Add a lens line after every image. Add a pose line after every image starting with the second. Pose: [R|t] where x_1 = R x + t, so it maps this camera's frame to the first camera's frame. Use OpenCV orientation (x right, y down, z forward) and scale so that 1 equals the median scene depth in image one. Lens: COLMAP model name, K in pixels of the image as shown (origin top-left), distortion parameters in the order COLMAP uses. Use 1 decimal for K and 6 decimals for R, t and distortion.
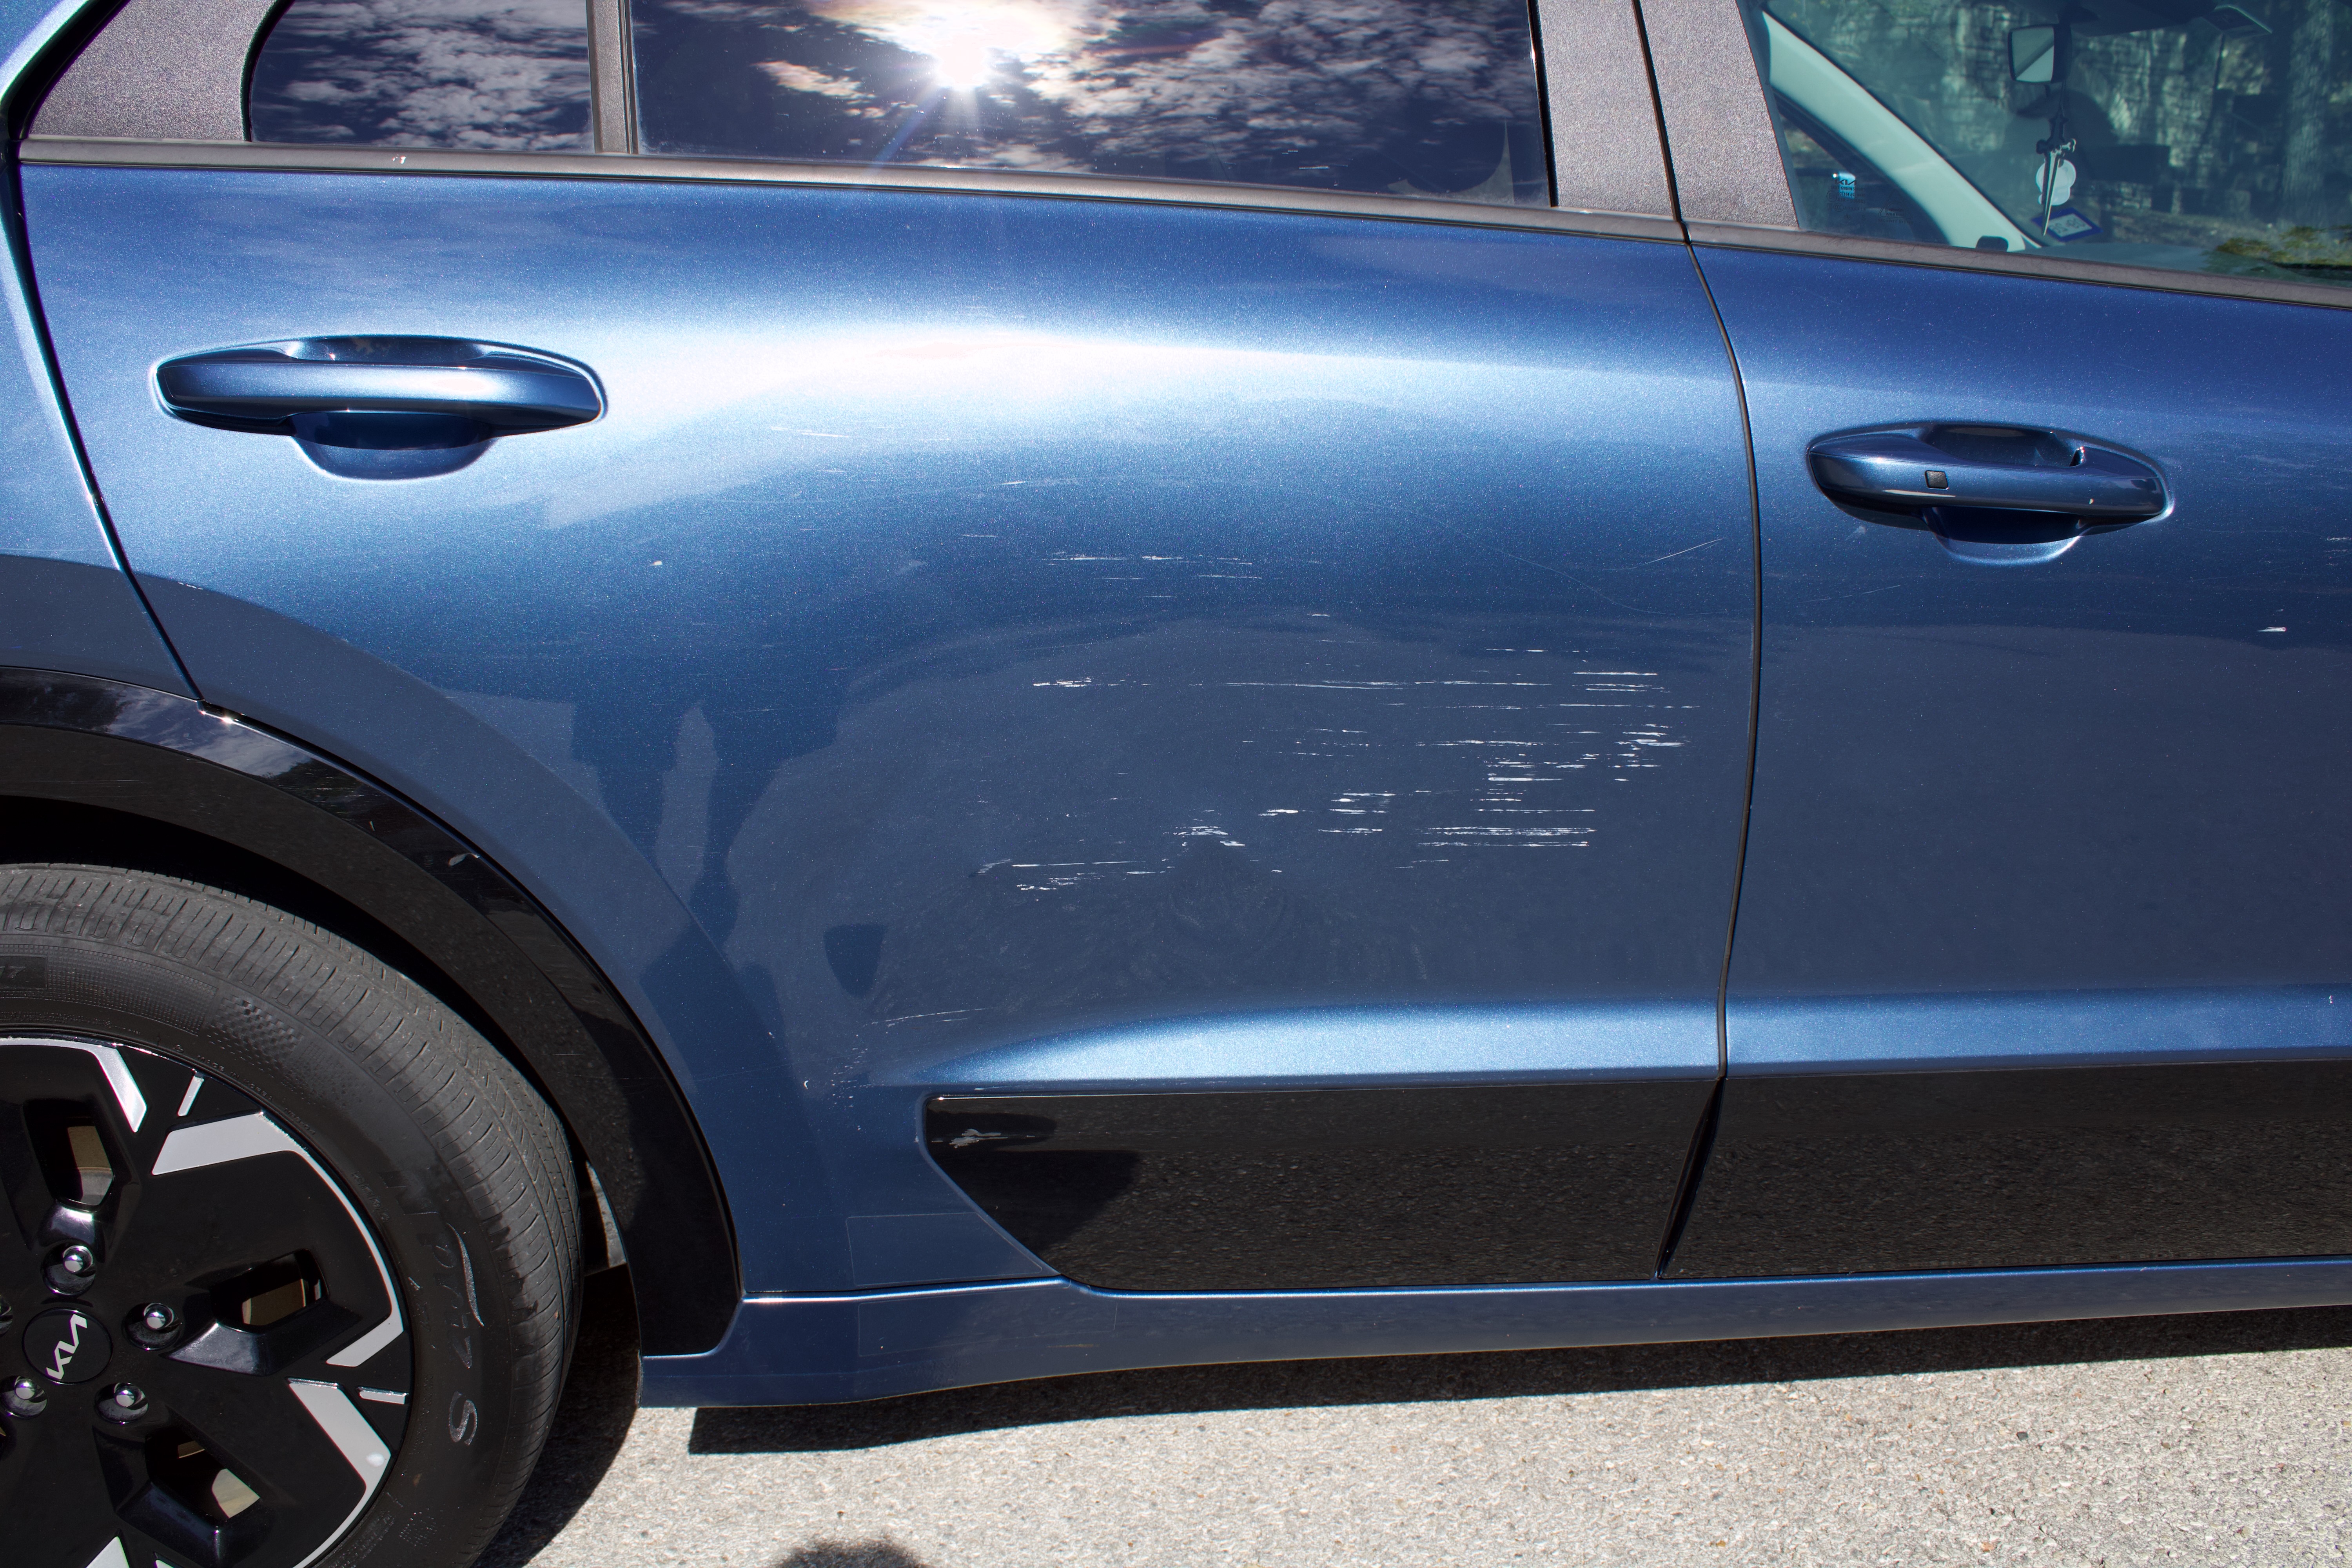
lens RADIAL K [[1995.8, 0, 1182.7], [0, 1995.8, 770.1], [0, 0, 1]] dist [-0.084671, 0.018912]
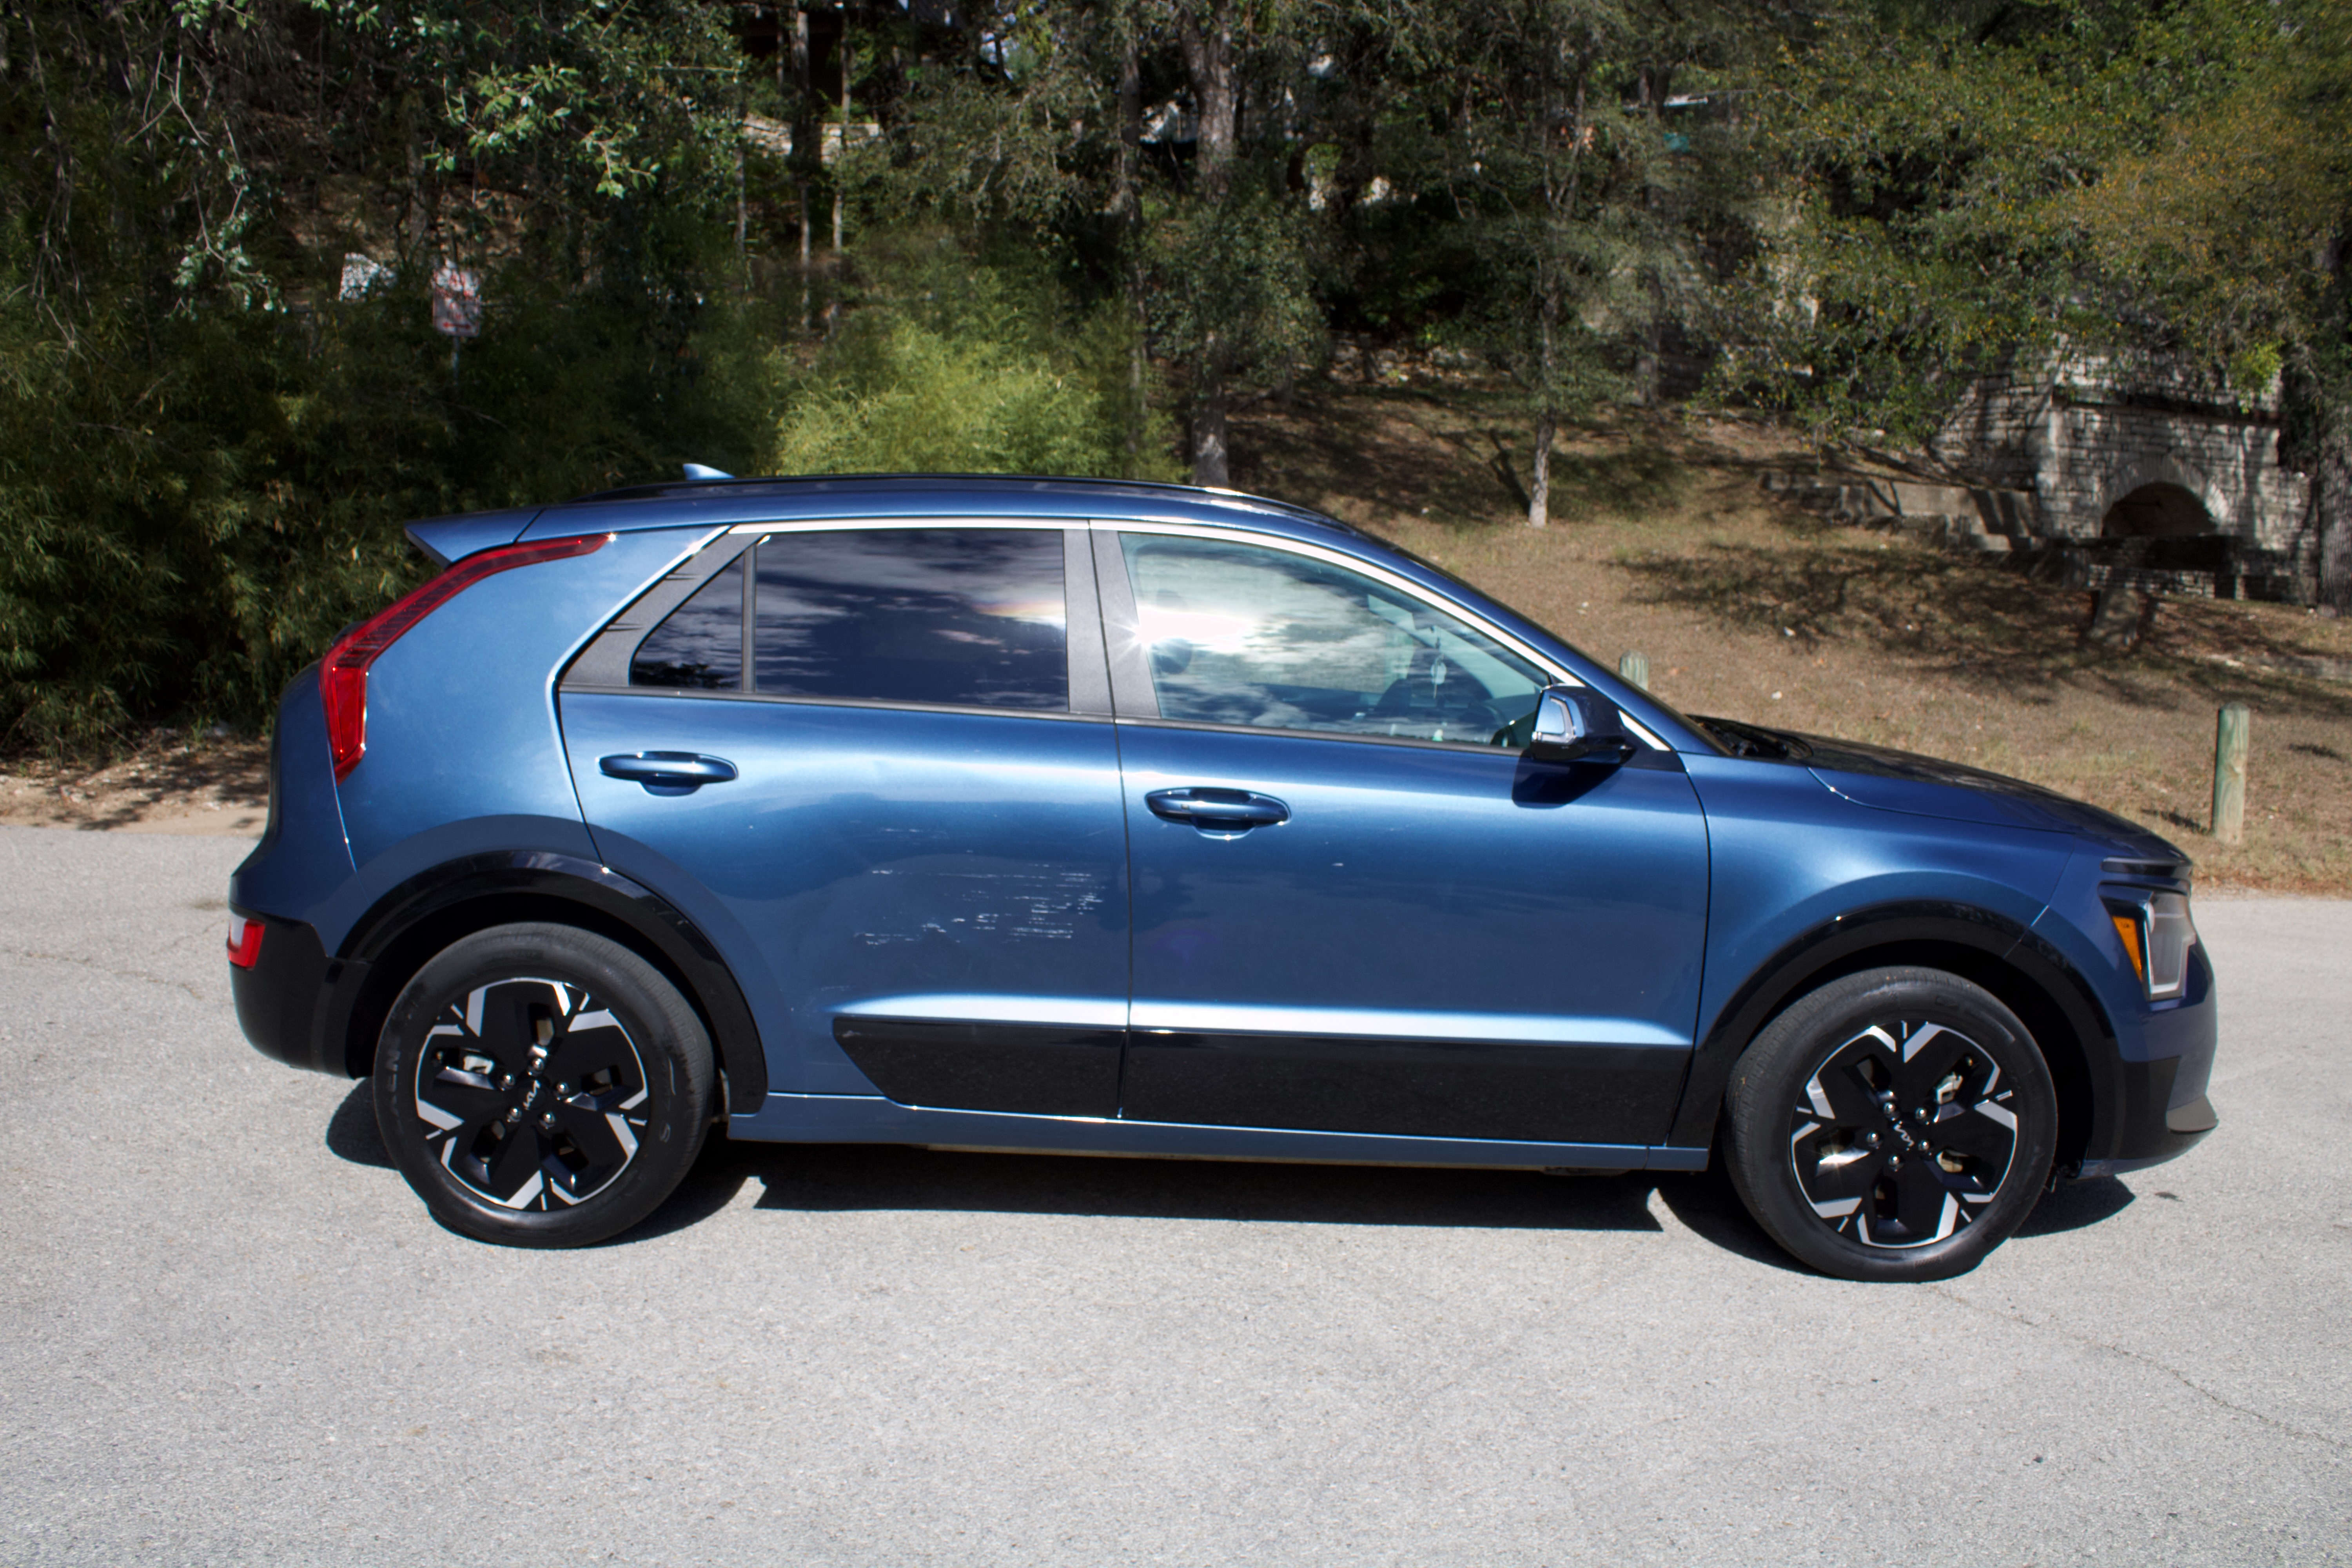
lens RADIAL K [[1995.8, 0, 1164.1], [0, 1995.8, 792.0], [0, 0, 1]] dist [-0.084671, 0.018912]
pose [[0.992663, 0.018845, -0.119435, 0.045493], [-0.038120, 0.986183, -0.161216, 0.019397], [0.114747, 0.164587, 0.979665, -0.120365]]
